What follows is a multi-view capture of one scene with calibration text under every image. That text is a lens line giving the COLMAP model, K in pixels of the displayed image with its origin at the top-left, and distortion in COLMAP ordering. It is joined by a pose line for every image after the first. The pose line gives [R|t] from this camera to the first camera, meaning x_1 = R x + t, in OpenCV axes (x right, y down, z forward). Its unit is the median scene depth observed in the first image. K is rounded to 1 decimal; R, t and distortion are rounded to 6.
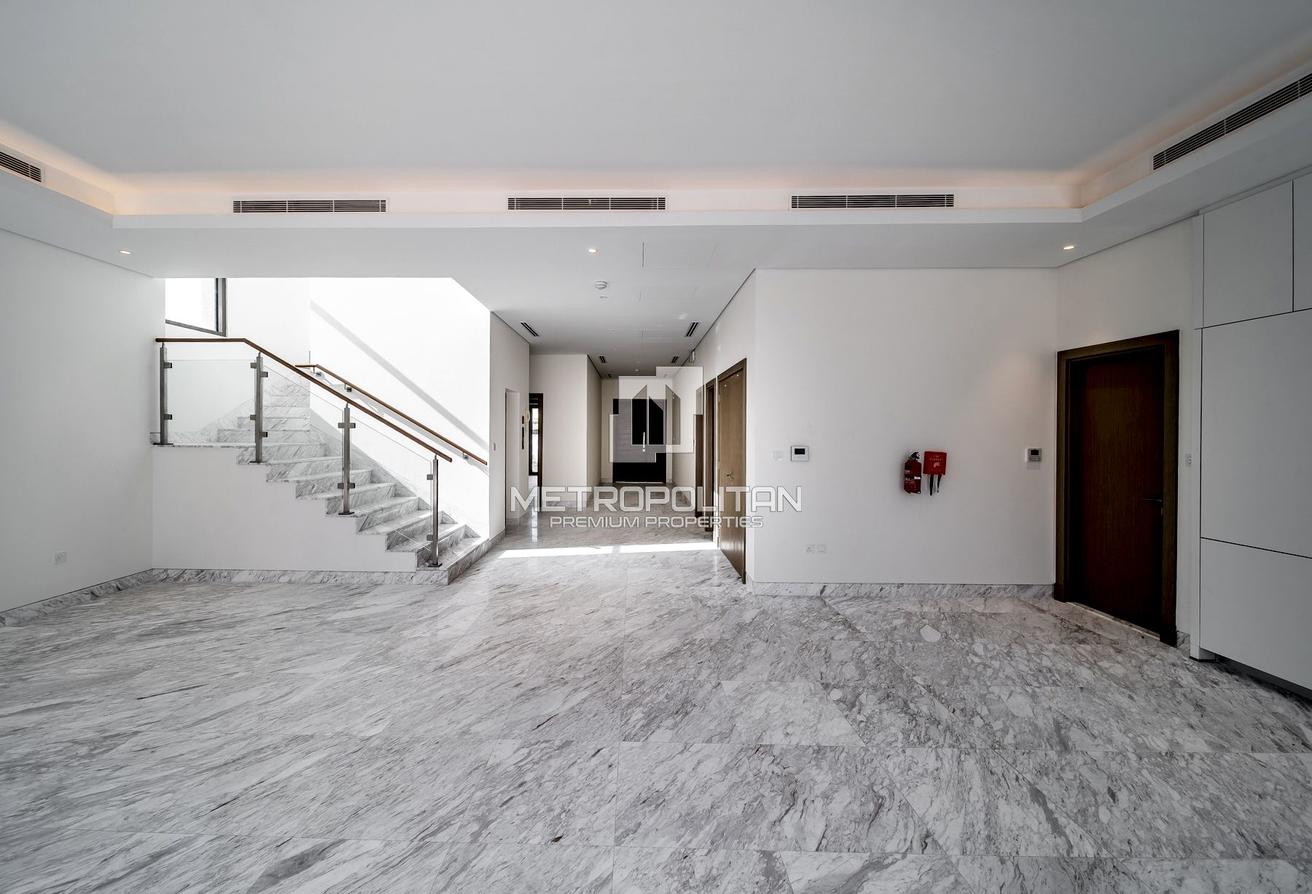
lens RADIAL K [[487.7, 0, 615.8], [0, 487.7, 433.5], [0, 0, 1]] dist [-0.003804, -0.000649]
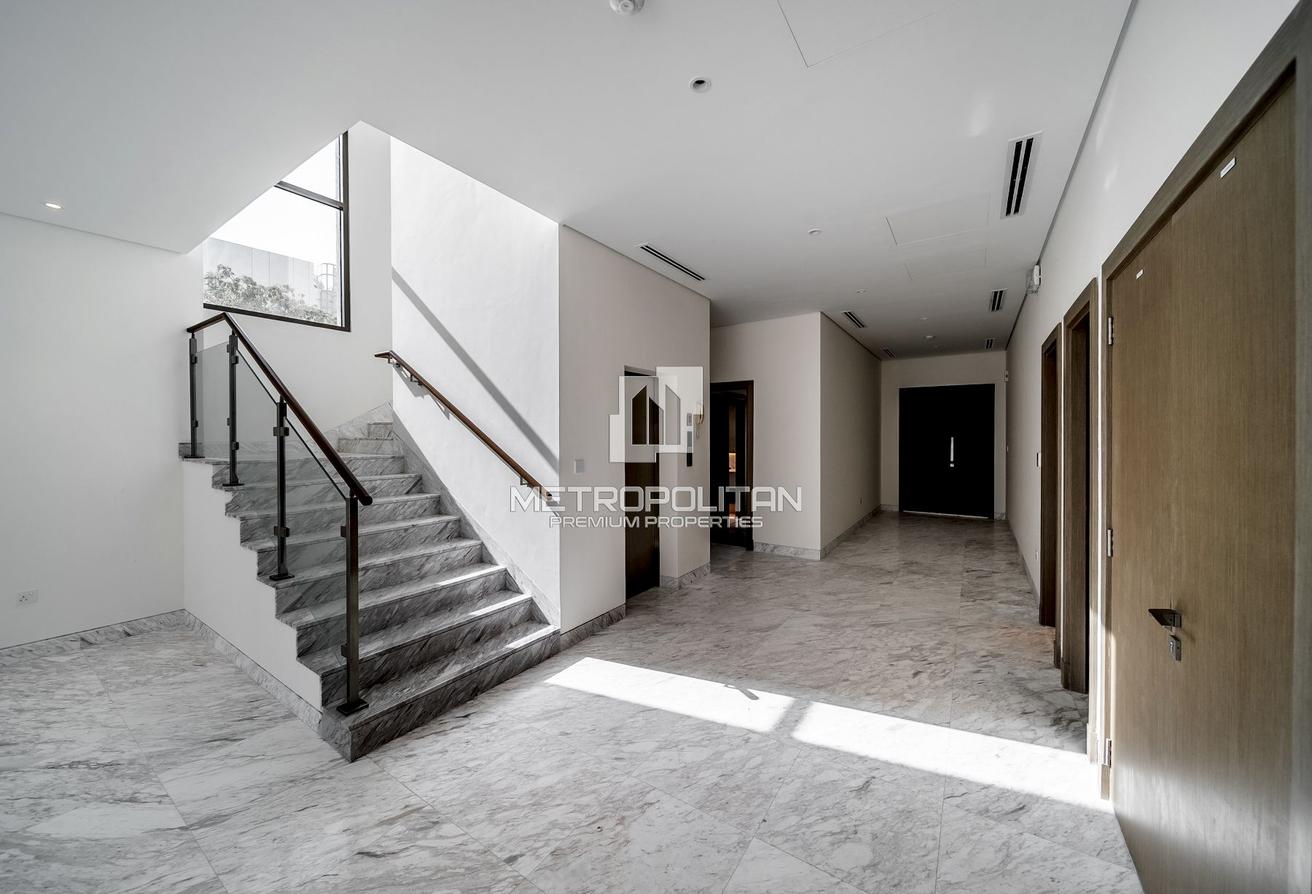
lens RADIAL K [[487.7, 0, 655.4], [0, 487.7, 443.4], [0, 0, 1]] dist [-0.003804, -0.000649]
pose [[0.856448, 0.001591, -0.516230, 0.123009], [0.004874, 0.999926, 0.011167, -0.005265], [0.516210, -0.012080, 0.856377, 0.579231]]
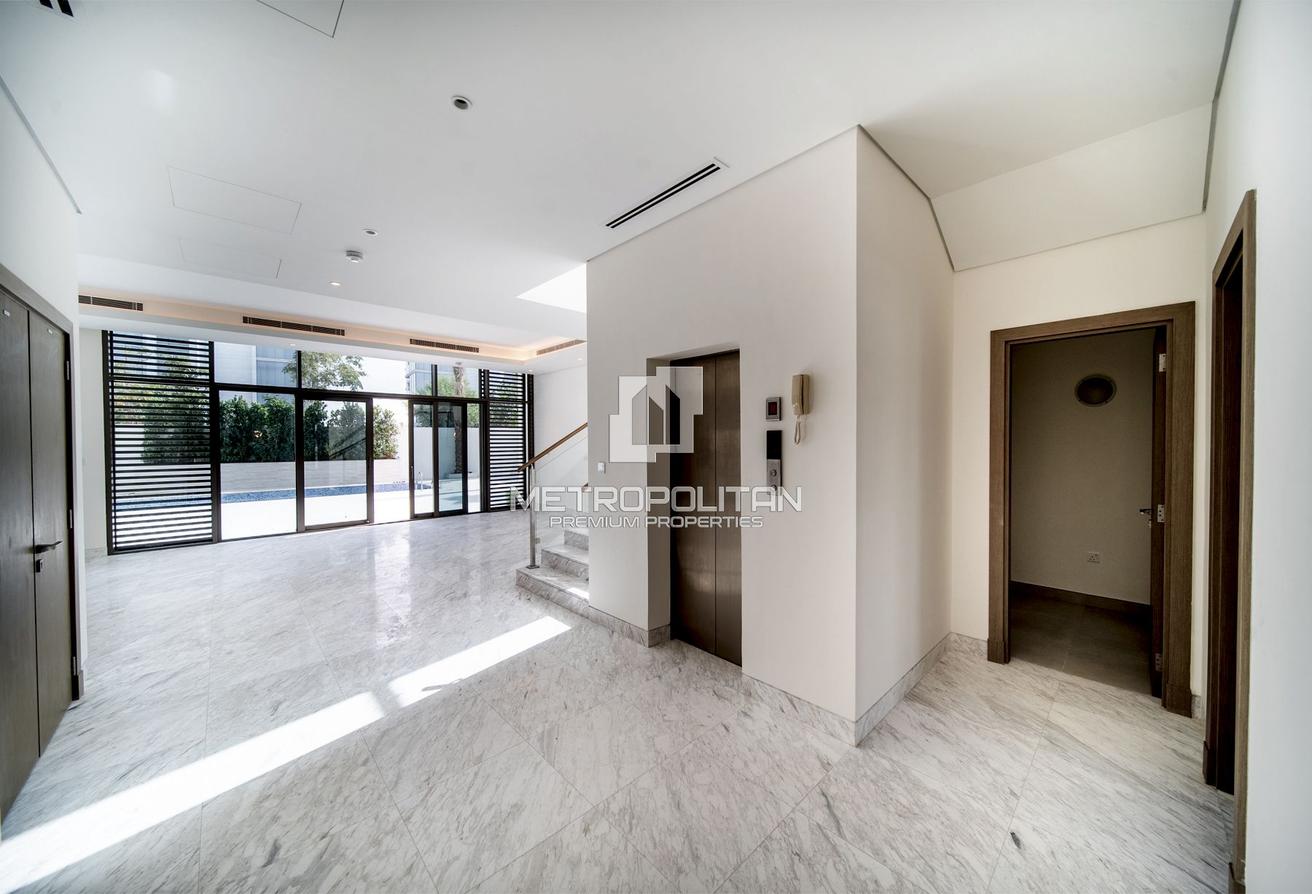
lens RADIAL K [[464.3, 0, 664.1], [0, 464.3, 446.2], [0, 0, 1]] dist [-0.002273, -0.001011]
pose [[-0.697094, 0.008449, -0.716930, 0.127976], [-0.000477, 0.999925, 0.012248, -0.008660], [0.716980, 0.008880, -0.697037, 1.496077]]
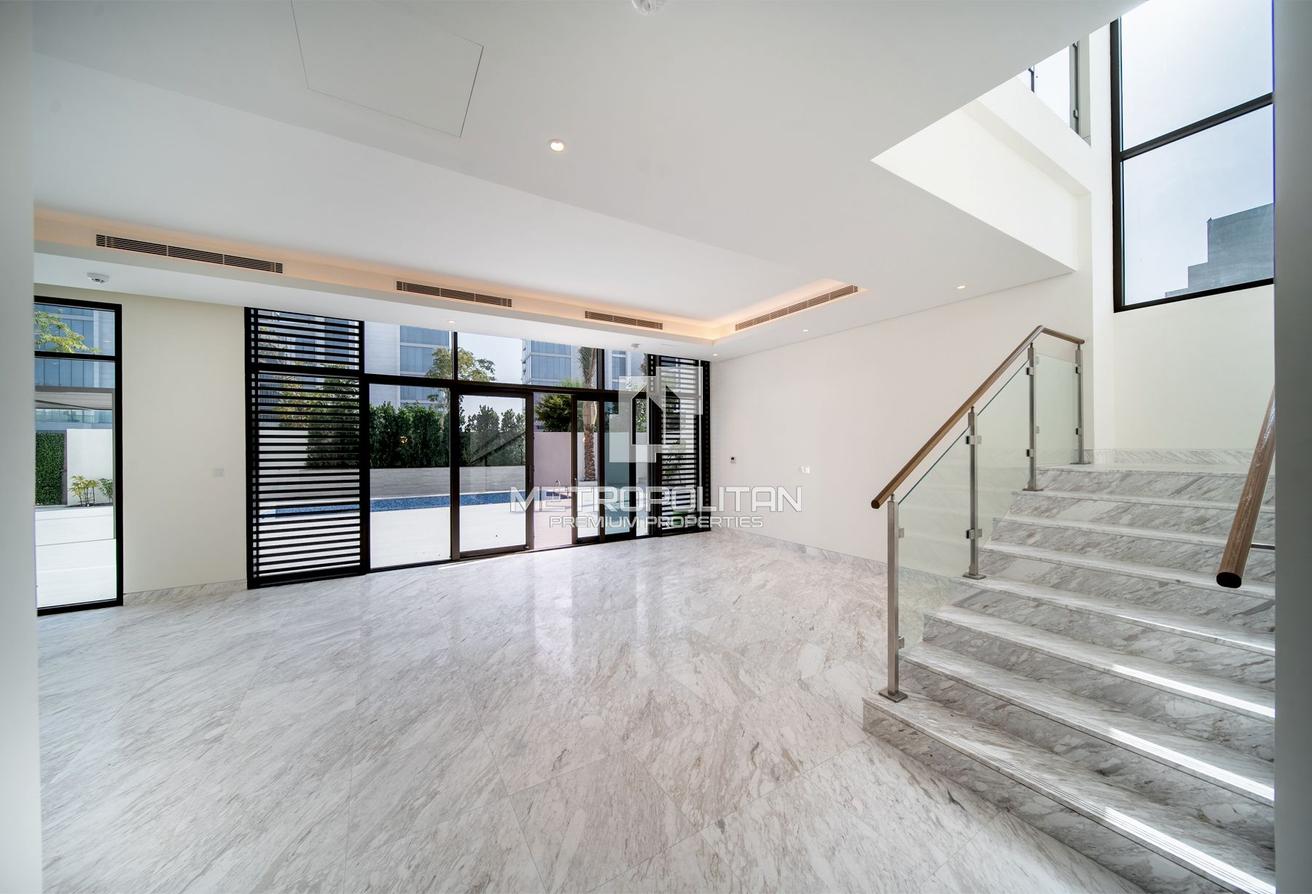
lens RADIAL K [[464.3, 0, 660.5], [0, 464.3, 444.2], [0, 0, 1]] dist [-0.002273, -0.001011]
pose [[-0.829721, -0.001114, -0.558177, 0.107785], [0.000714, 0.999995, -0.003056, -0.007811], [0.558178, -0.002934, -0.829716, 1.004659]]
